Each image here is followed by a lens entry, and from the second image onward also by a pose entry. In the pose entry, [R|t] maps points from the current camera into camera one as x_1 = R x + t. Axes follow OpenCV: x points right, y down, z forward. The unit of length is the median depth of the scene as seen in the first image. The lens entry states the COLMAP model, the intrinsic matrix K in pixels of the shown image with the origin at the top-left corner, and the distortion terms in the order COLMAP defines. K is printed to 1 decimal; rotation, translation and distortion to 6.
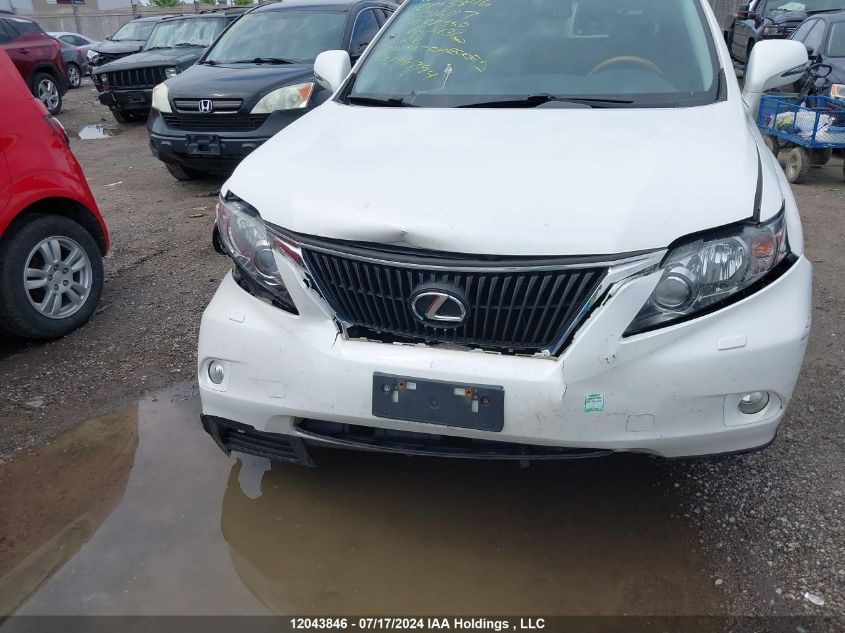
lens RADIAL K [[627.4, 0, 422.5], [0, 627.4, 339.2], [0, 0, 1]] dist [0.047847, -0.002739]
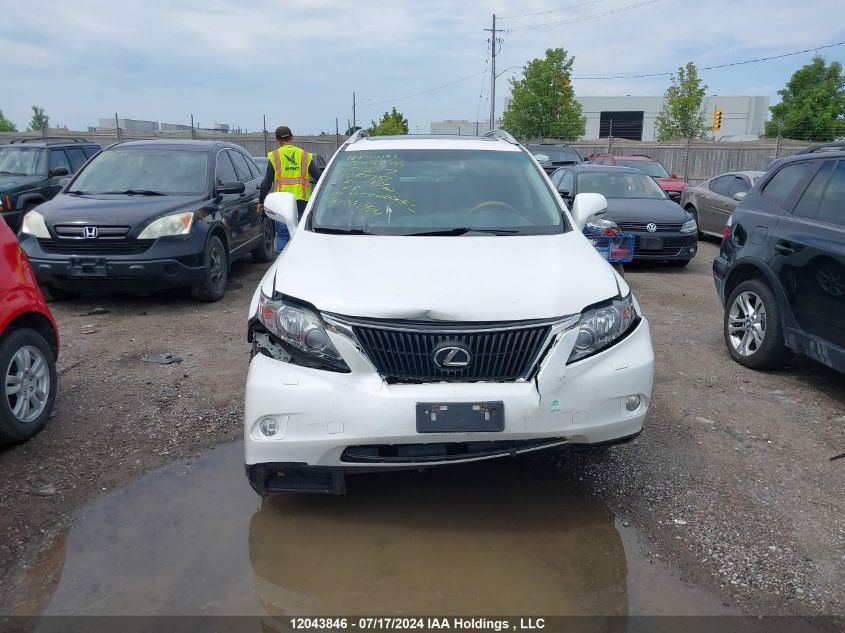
lens RADIAL K [[627.4, 0, 422.5], [0, 627.4, 339.2], [0, 0, 1]] dist [0.047847, -0.002739]
pose [[0.950350, -0.048784, 0.307336, -0.493108], [0.104692, 0.980188, -0.168142, 0.150960], [-0.293044, 0.191969, 0.936628, -0.418089]]
